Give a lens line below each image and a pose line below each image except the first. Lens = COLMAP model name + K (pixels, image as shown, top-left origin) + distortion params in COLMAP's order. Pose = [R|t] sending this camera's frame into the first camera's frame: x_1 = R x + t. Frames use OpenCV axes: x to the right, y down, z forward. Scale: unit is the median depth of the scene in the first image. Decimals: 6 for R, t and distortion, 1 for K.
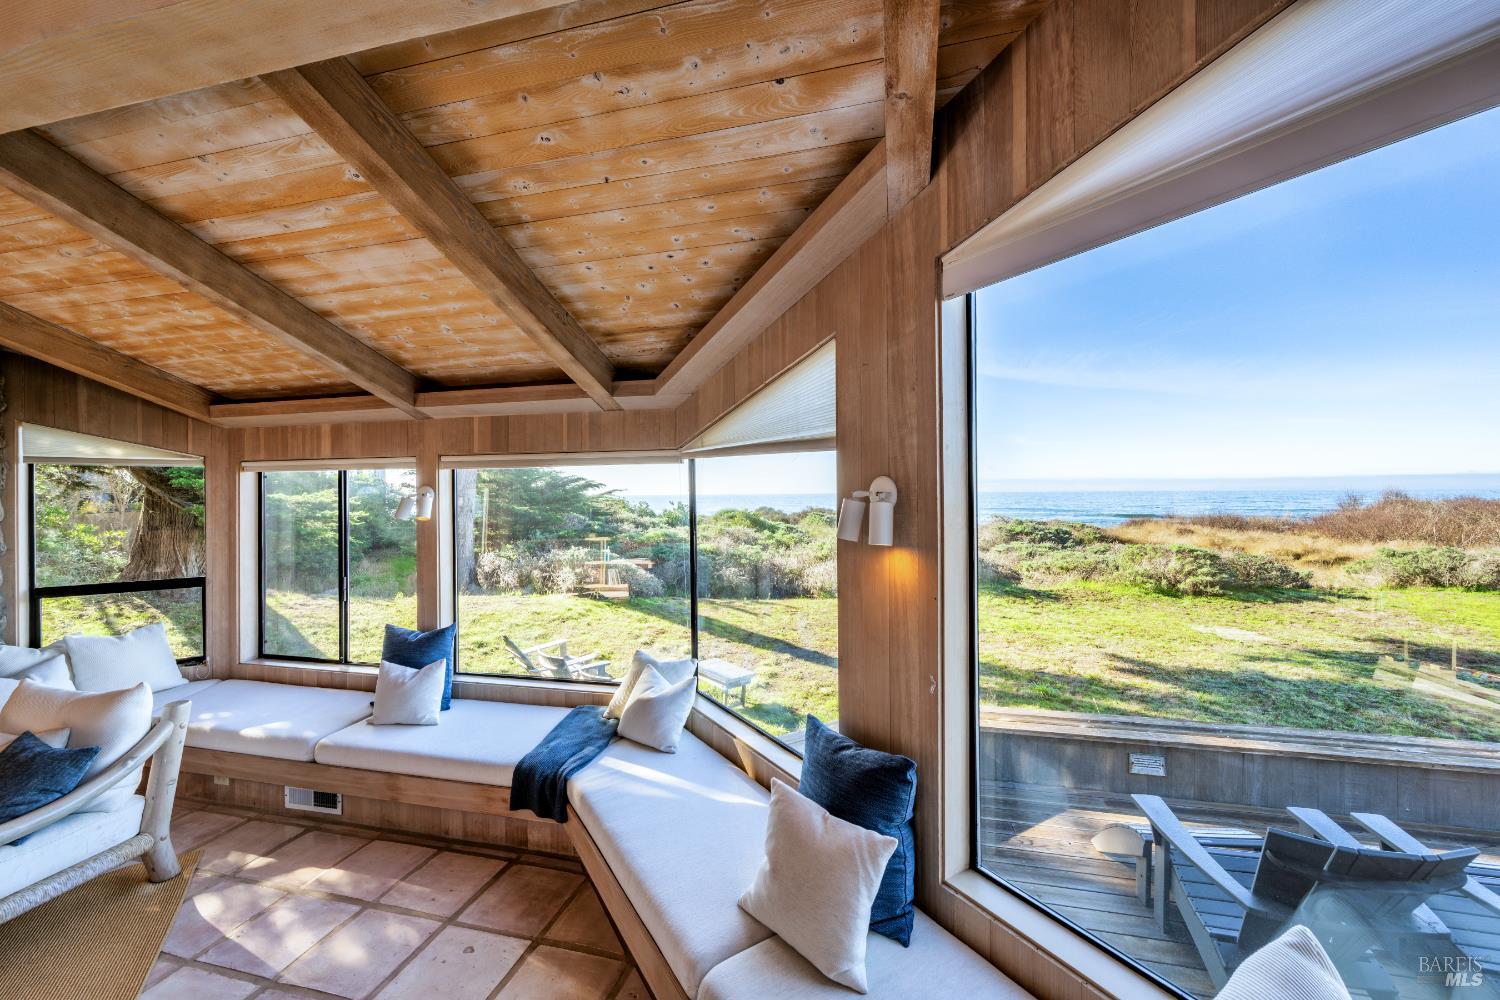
lens RADIAL K [[594.5, 0, 768.9], [0, 594.5, 495.9], [0, 0, 1]] dist [-0.001313, 0.000520]
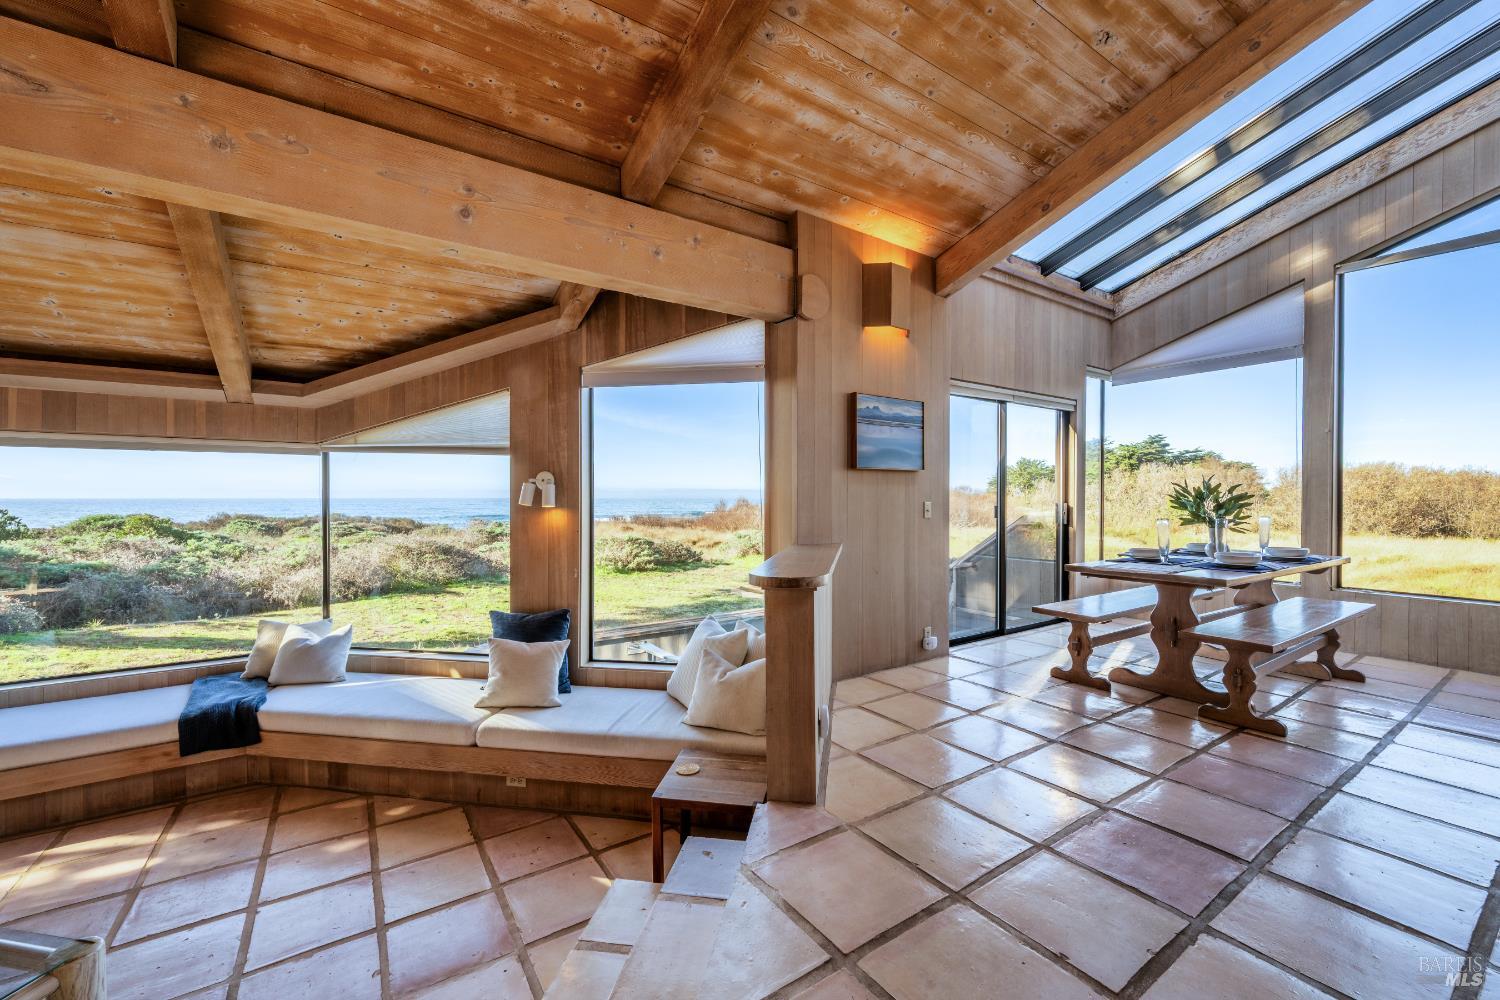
lens RADIAL K [[594.5, 0, 757.1], [0, 594.5, 497.6], [0, 0, 1]] dist [-0.001313, 0.000520]
pose [[0.670940, 0.010138, 0.741442, -0.420483], [-0.003964, 0.999941, -0.010085, 0.037267], [-0.741501, 0.003827, 0.670941, -0.428092]]
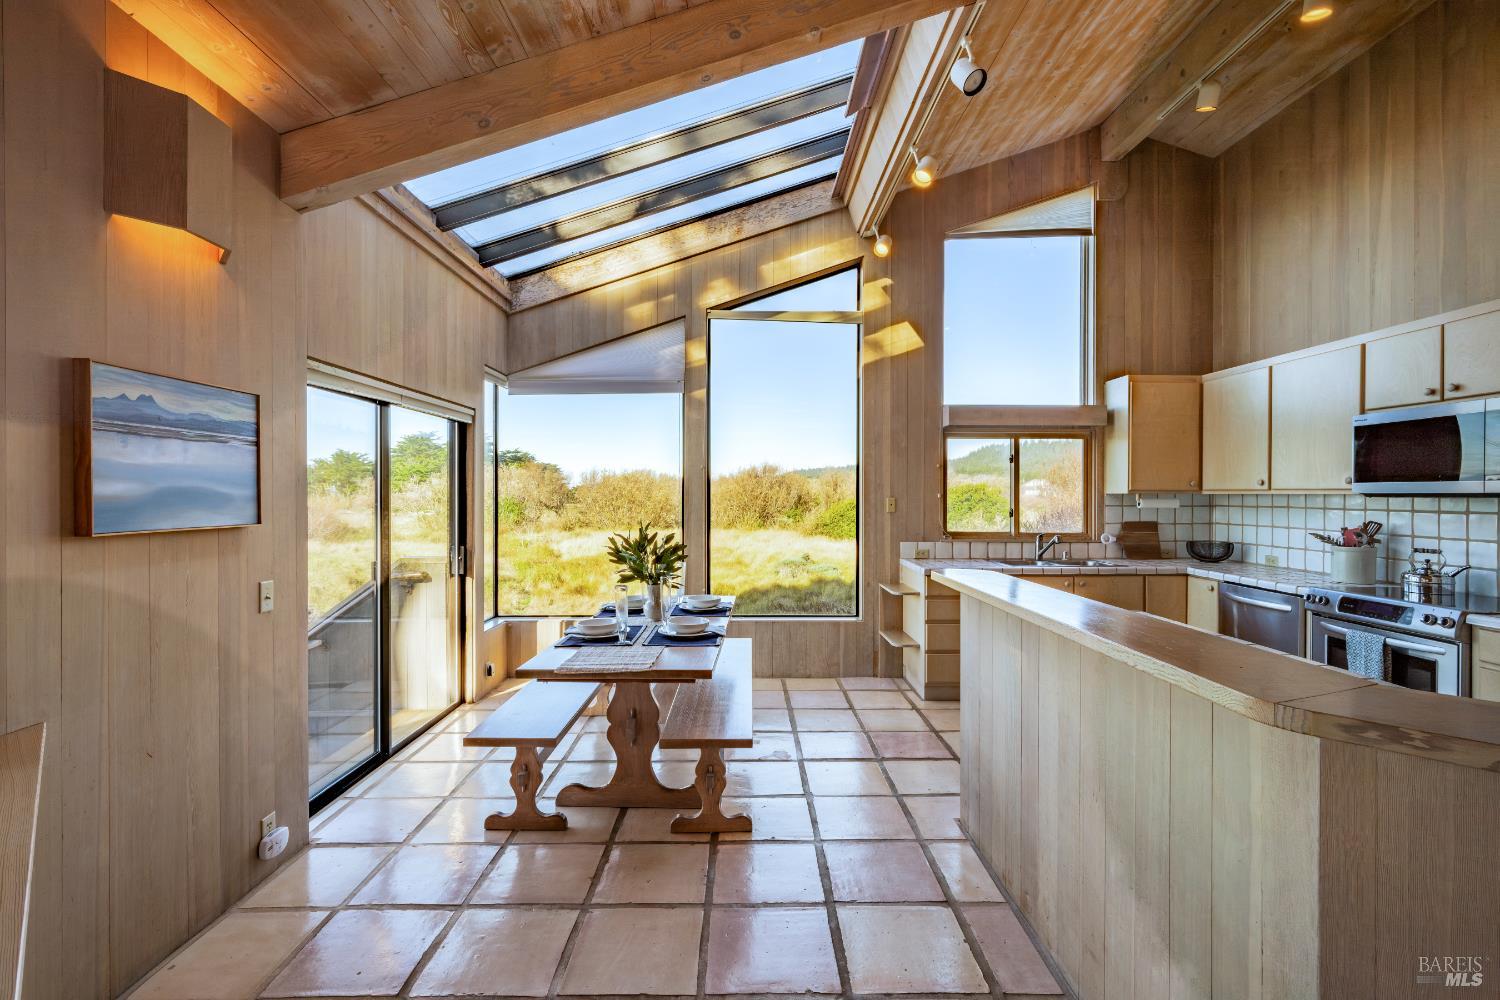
lens RADIAL K [[667.5, 0, 730.7], [0, 667.5, 498.5], [0, 0, 1]] dist [-0.002060, 0.000172]
pose [[-0.214700, 0.004016, 0.976672, -0.137834], [0.007199, 0.999971, -0.002530, -0.045314], [-0.976653, 0.006488, -0.214723, -0.231358]]
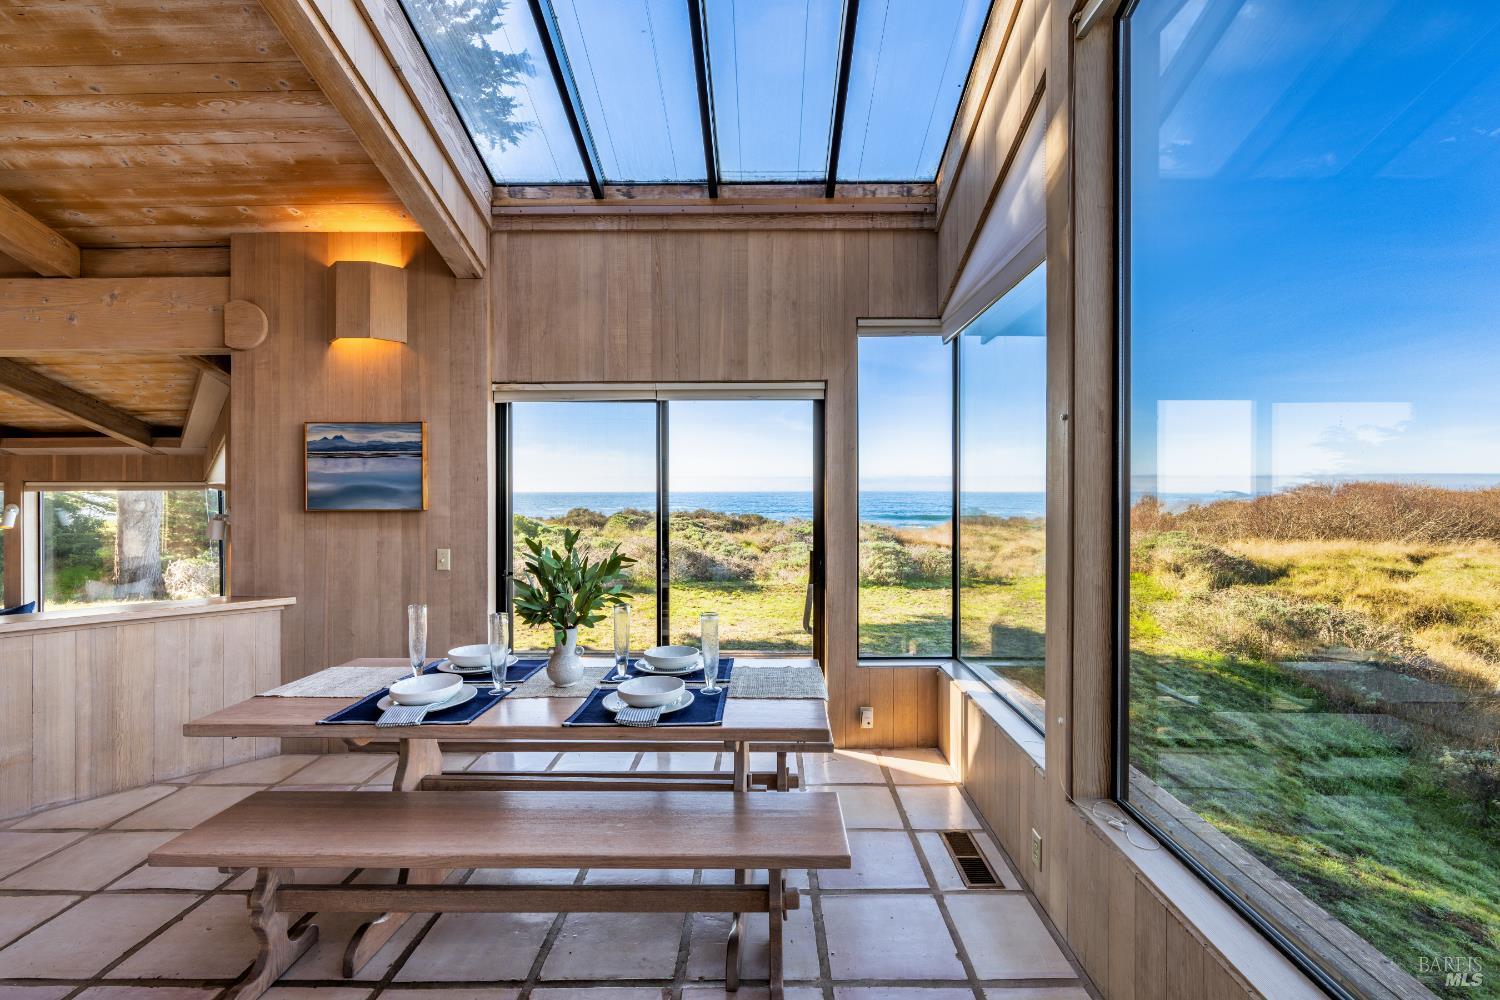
lens RADIAL K [[667.5, 0, 775.1], [0, 667.5, 493.8], [0, 0, 1]] dist [-0.002060, 0.000172]
pose [[0.975614, 0.007438, 0.219369, 0.871167], [-0.007099, 0.999972, -0.002333, -0.049478], [-0.219380, 0.000719, 0.975639, -0.965686]]
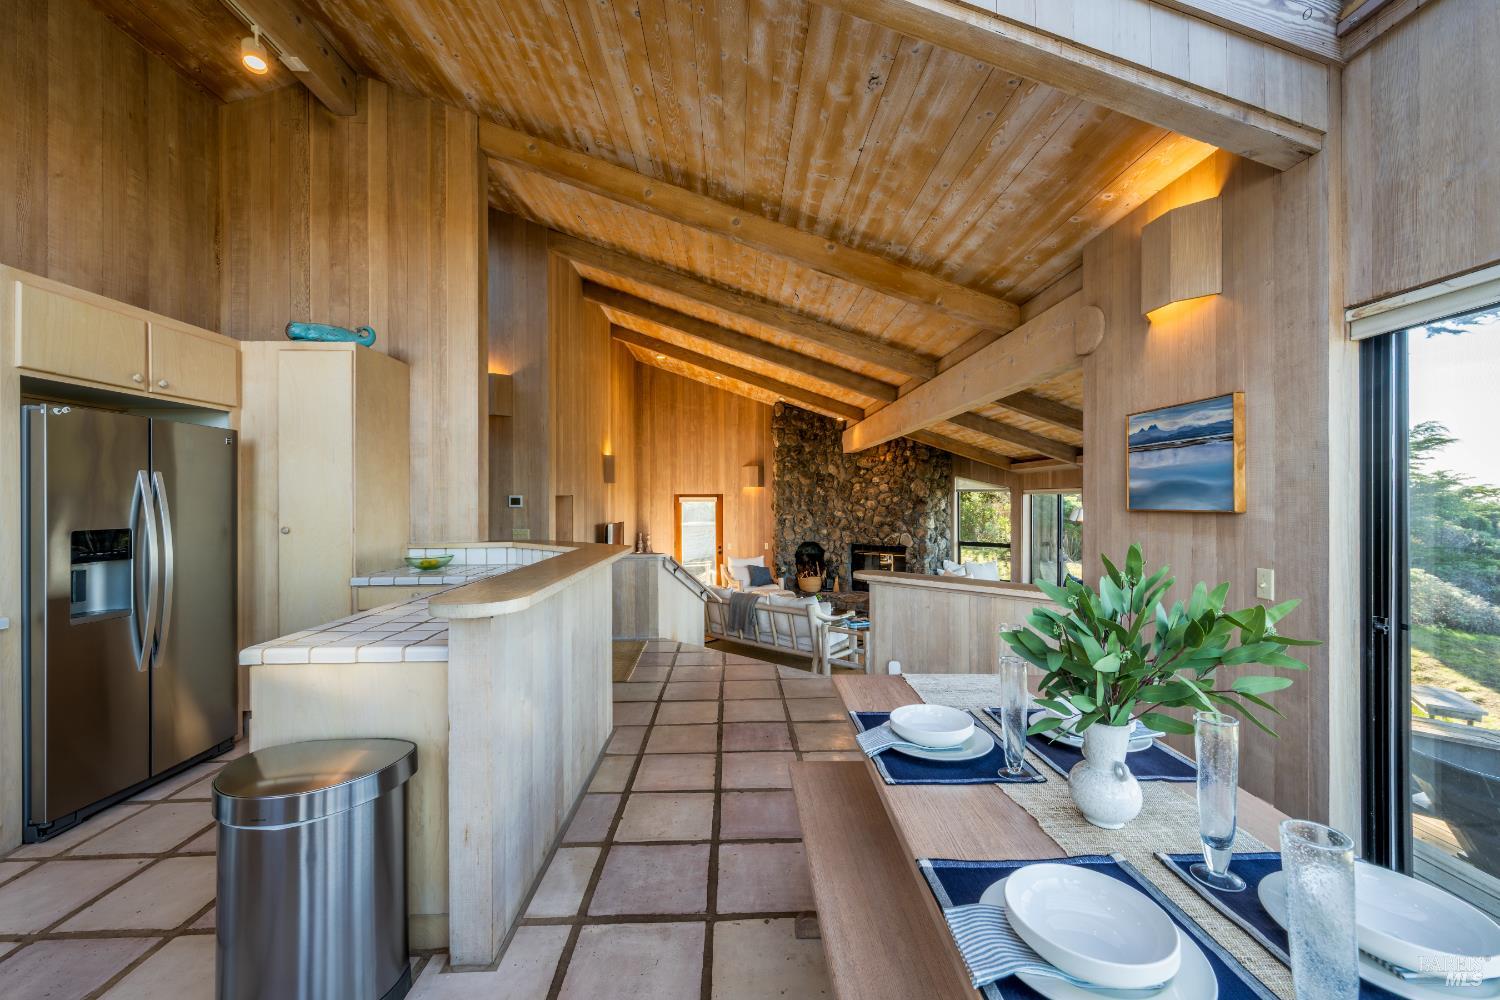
lens RADIAL K [[594.5, 0, 733.7], [0, 594.5, 501.6], [0, 0, 1]] dist [-0.001313, 0.000520]
pose [[0.240465, 0.012706, -0.970575, 1.069952], [-0.004781, 0.999918, 0.011905, -0.041039], [0.970646, 0.001778, 0.240506, -0.587996]]
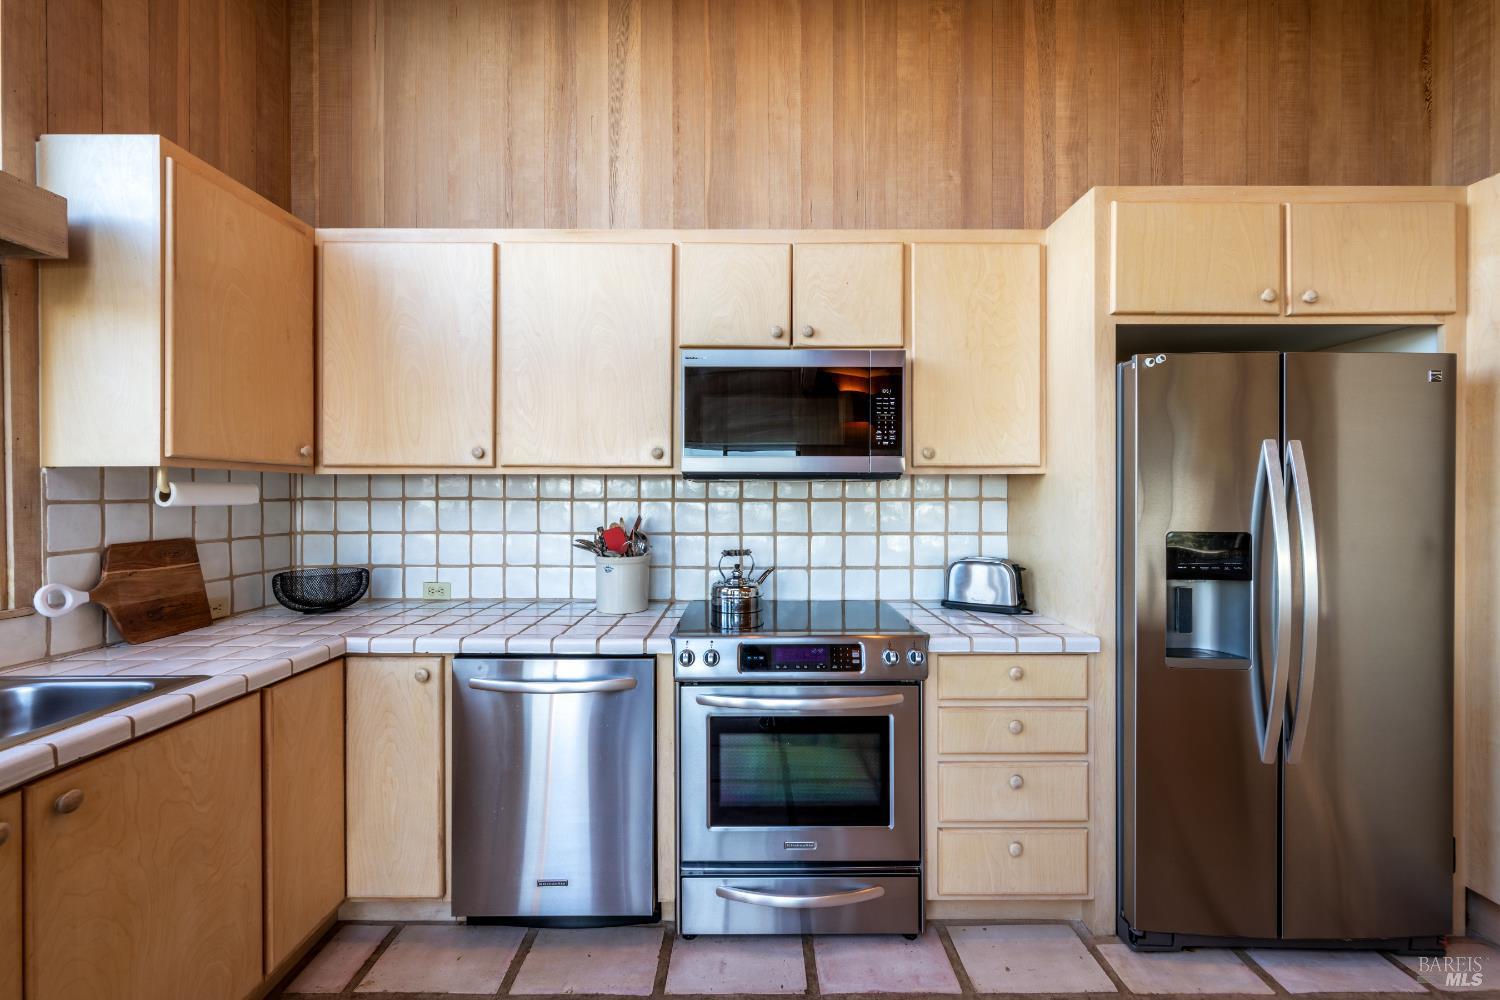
lens RADIAL K [[594.5, 0, 753.8], [0, 594.5, 493.4], [0, 0, 1]] dist [-0.001313, 0.000520]
pose [[-0.972674, 0.011144, -0.231908, 0.669390], [0.008991, 0.999906, 0.010339, -0.034660], [0.232001, 0.007971, -0.972683, -0.770801]]
